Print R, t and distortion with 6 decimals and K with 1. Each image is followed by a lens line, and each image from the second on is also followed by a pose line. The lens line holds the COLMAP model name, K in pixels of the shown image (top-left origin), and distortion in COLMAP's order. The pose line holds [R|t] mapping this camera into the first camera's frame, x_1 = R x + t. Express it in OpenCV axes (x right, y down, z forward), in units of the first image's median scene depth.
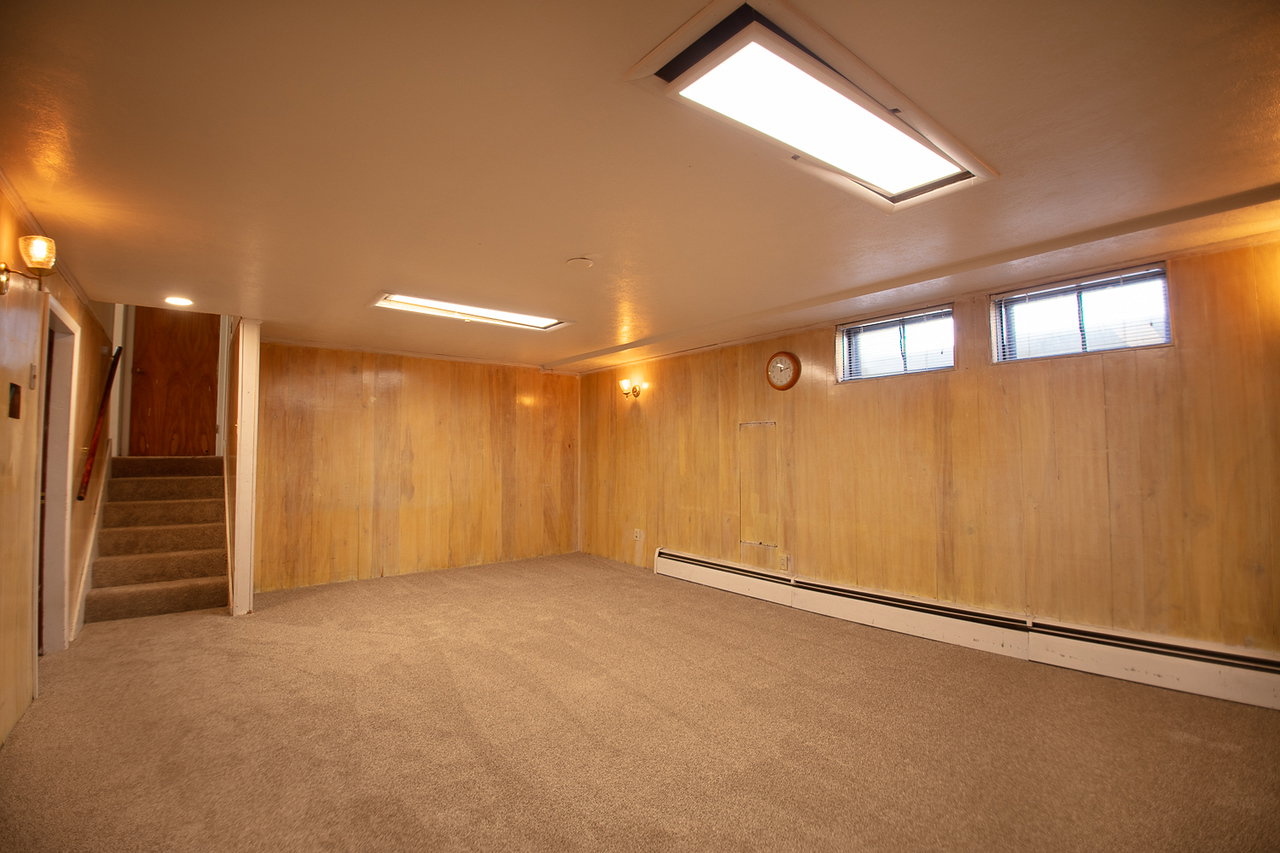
lens RADIAL K [[566.4, 0, 595.9], [0, 566.4, 417.4], [0, 0, 1]] dist [-0.036723, -0.002078]
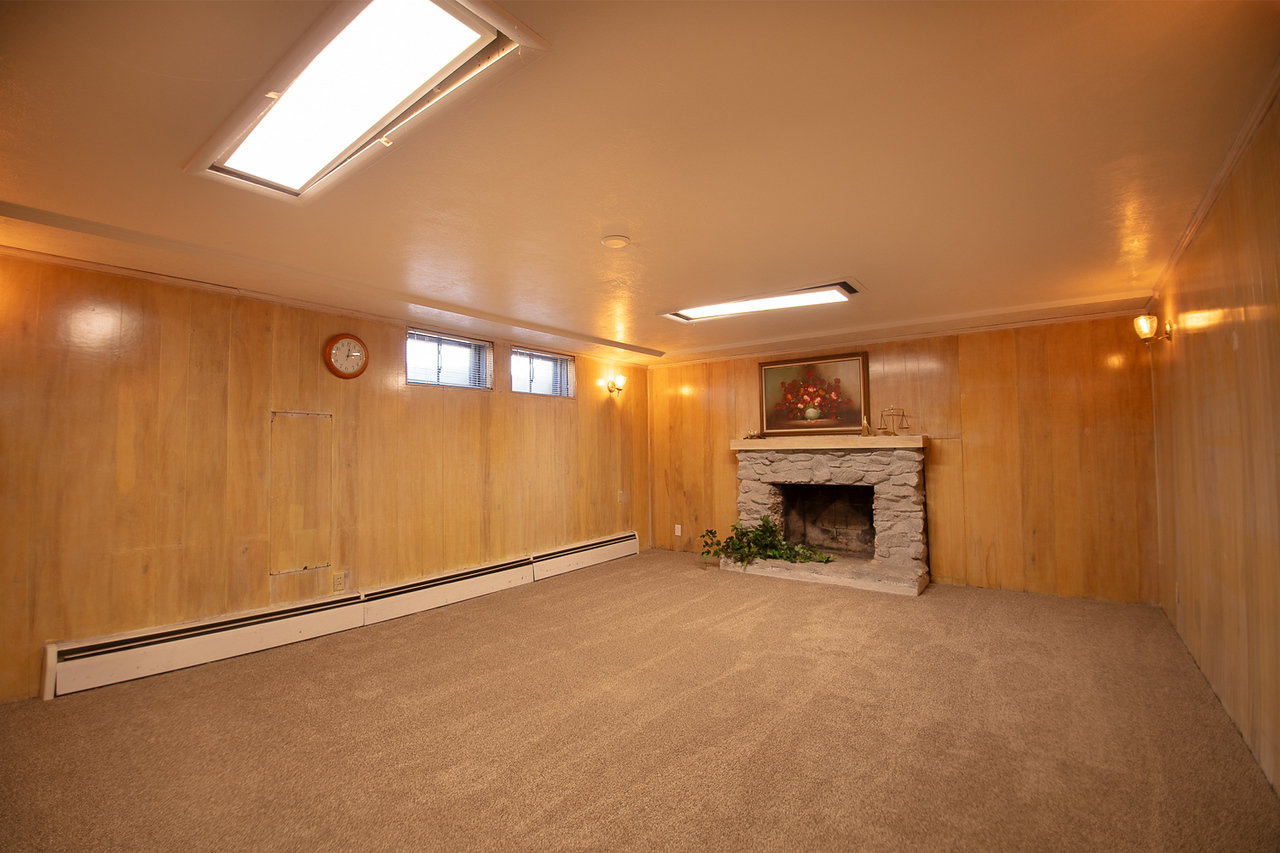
lens RADIAL K [[566.4, 0, 635.6], [0, 566.4, 423.6], [0, 0, 1]] dist [-0.036723, -0.002078]
pose [[-0.282667, 0.055233, 0.957626, -0.626010], [-0.049181, 0.996193, -0.071975, 0.061270], [-0.957956, -0.067442, -0.278875, 0.843335]]
